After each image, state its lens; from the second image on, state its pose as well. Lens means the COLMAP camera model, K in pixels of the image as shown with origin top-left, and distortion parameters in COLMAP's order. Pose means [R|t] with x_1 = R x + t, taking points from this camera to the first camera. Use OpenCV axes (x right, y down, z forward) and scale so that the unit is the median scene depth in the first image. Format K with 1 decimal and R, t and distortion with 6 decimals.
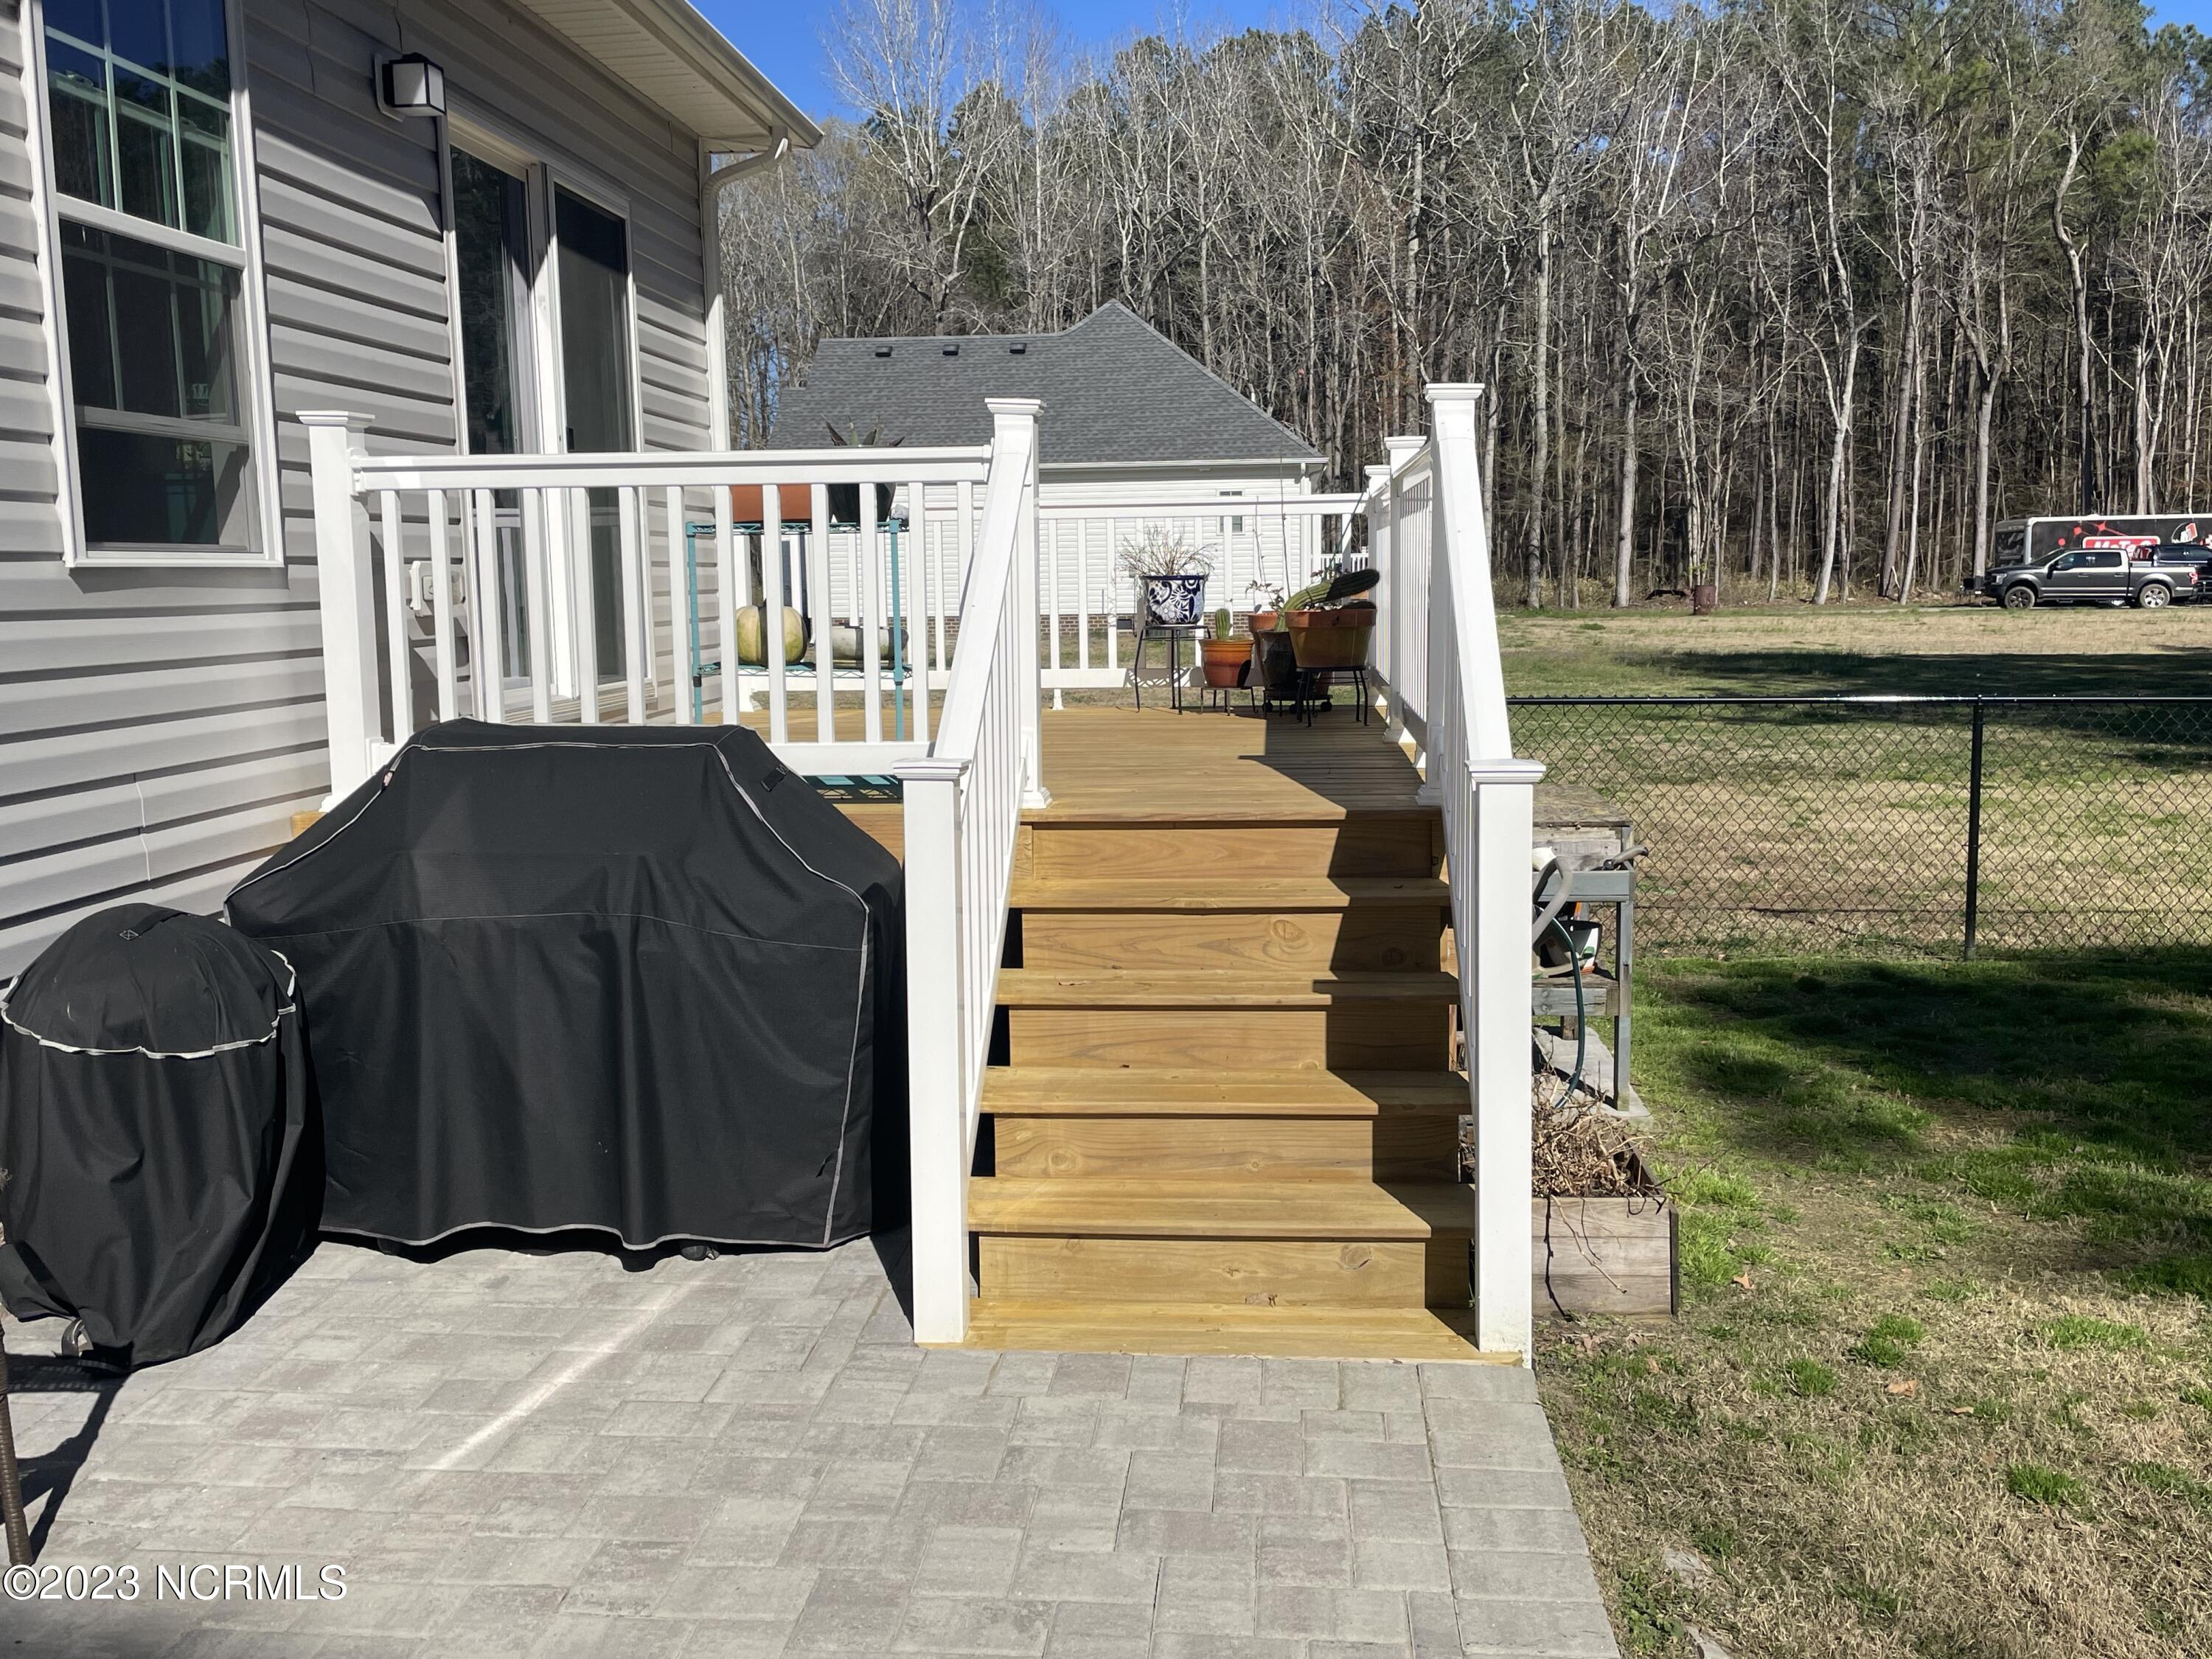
lens RADIAL K [[1942.5, 0, 1103.7], [0, 1942.5, 808.7], [0, 0, 1]] dist [0.097110, -0.133623]
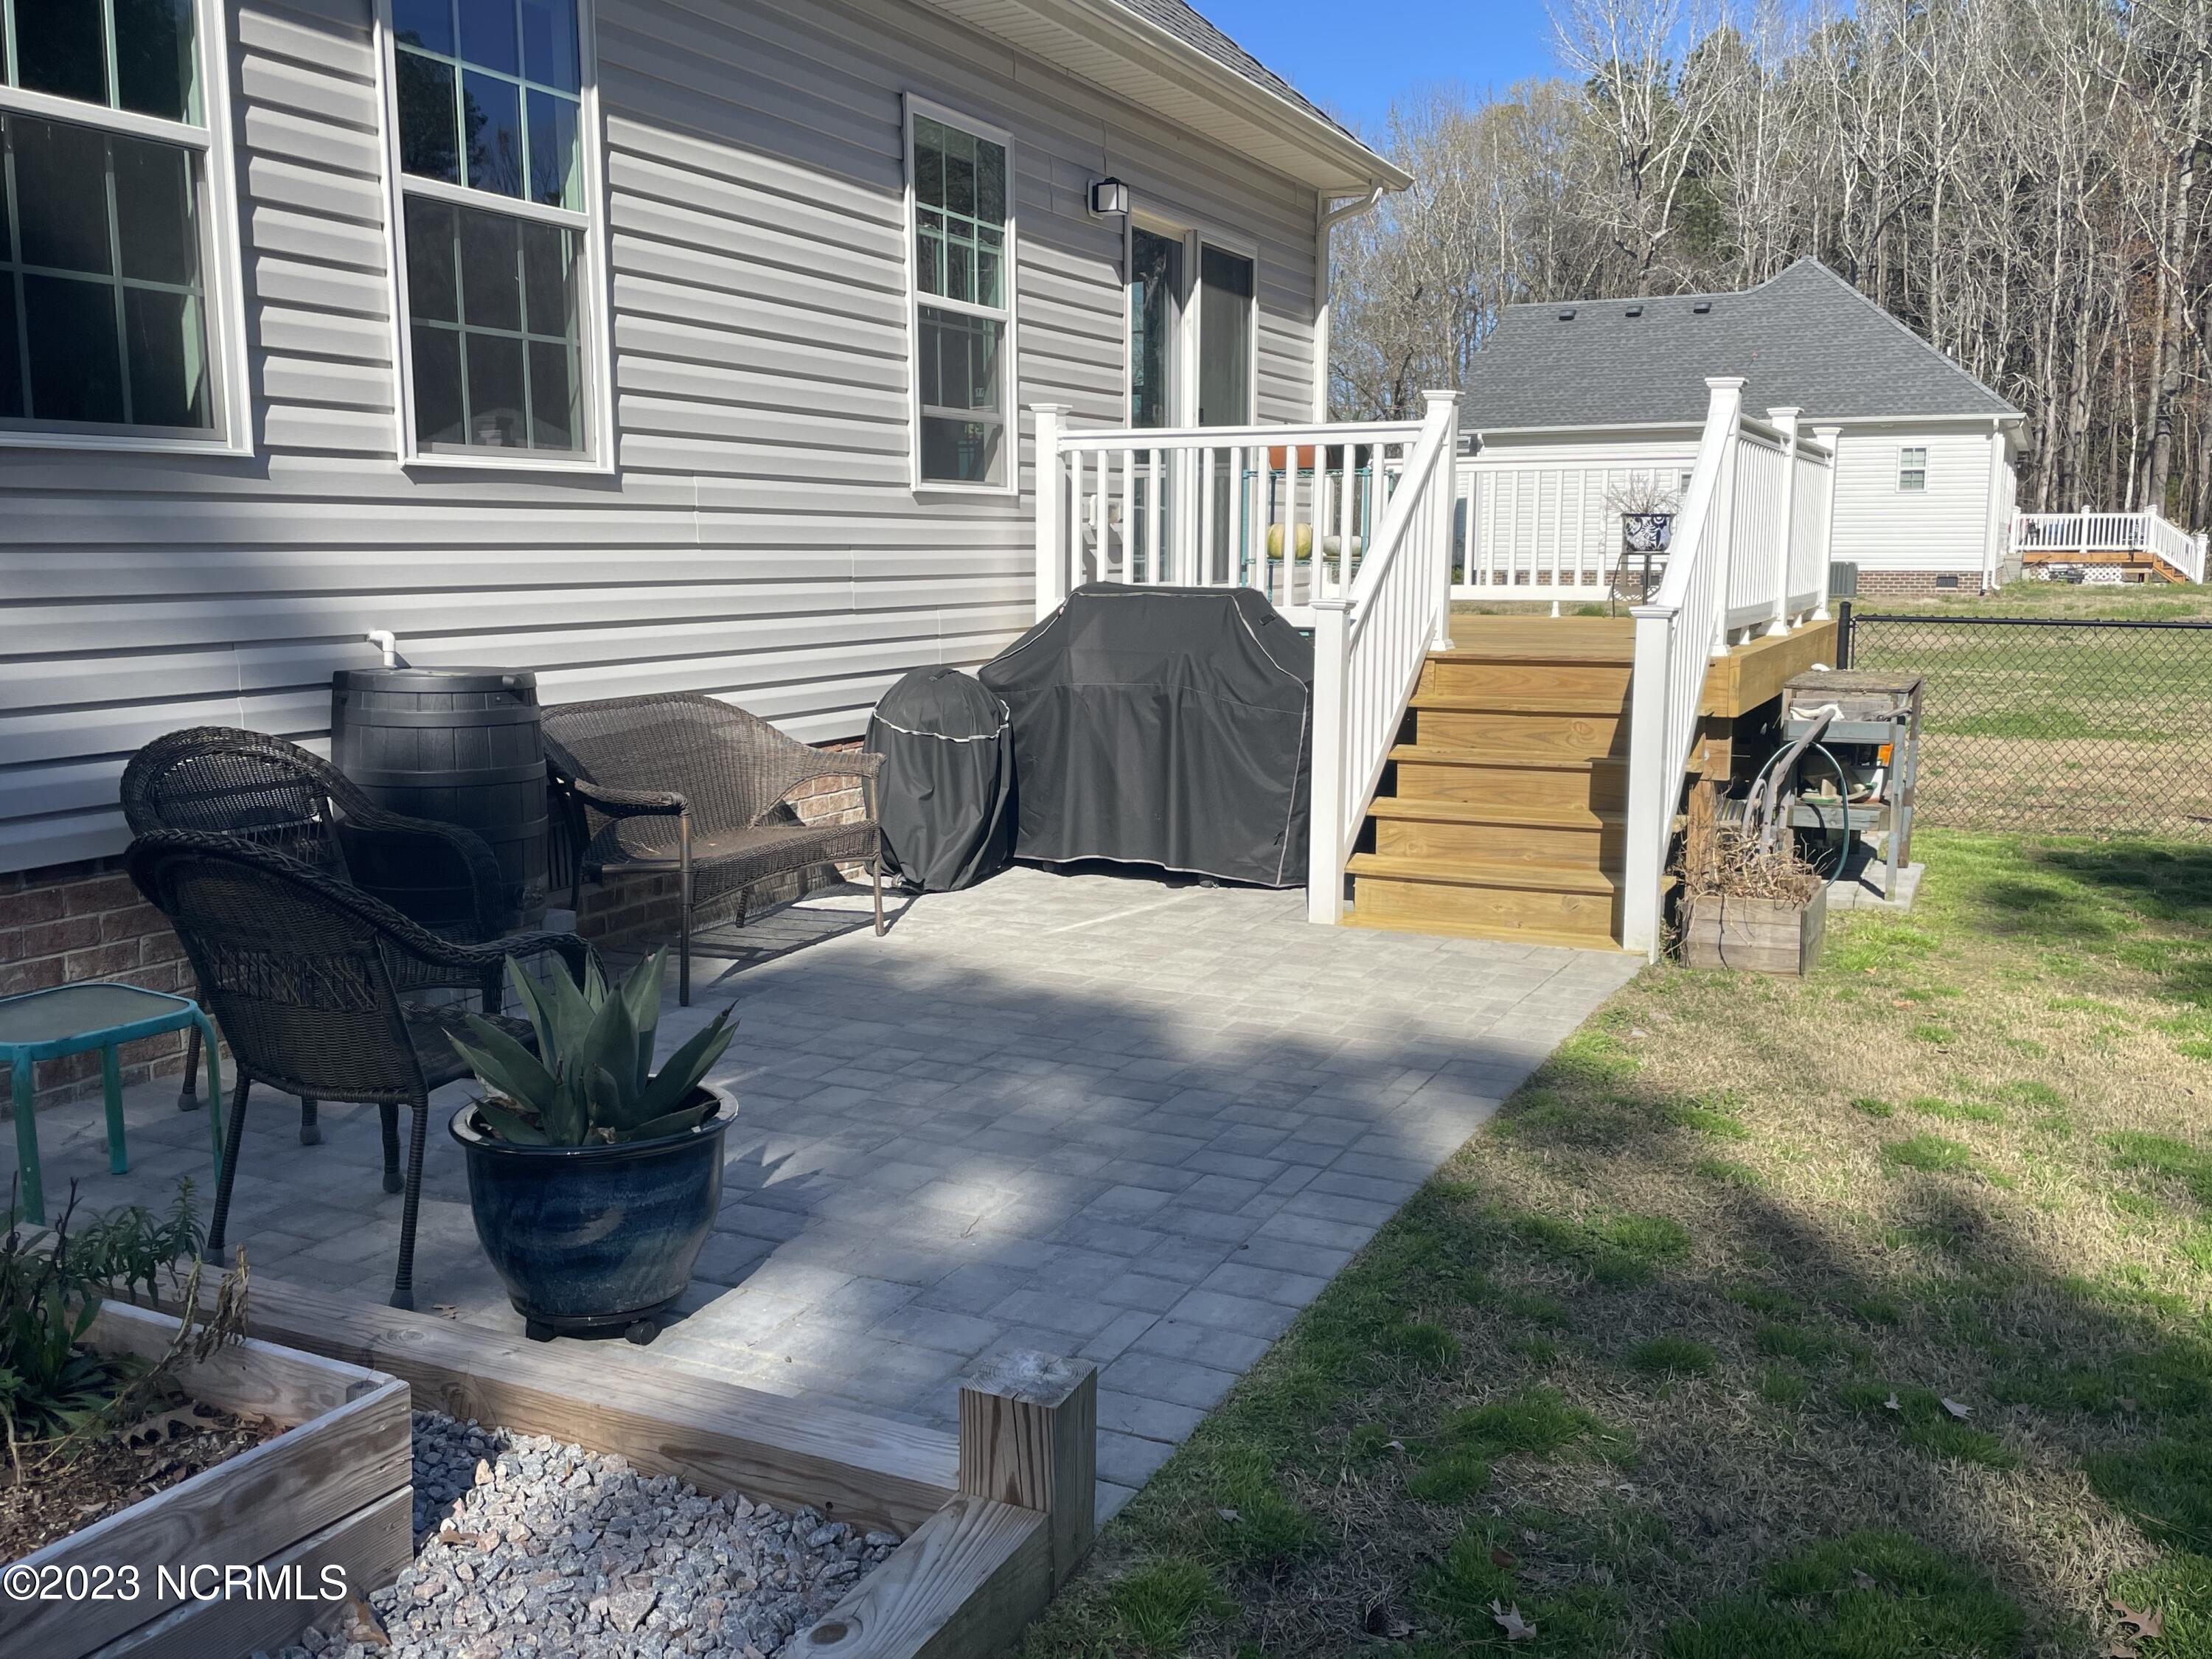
lens RADIAL K [[1942.5, 0, 1105.7], [0, 1942.5, 845.3], [0, 0, 1]] dist [0.097110, -0.133623]
pose [[0.937268, 0.070792, -0.341347, 0.265175], [-0.057958, 0.997181, 0.047664, 0.098745], [0.343758, -0.024890, 0.938728, -0.594768]]
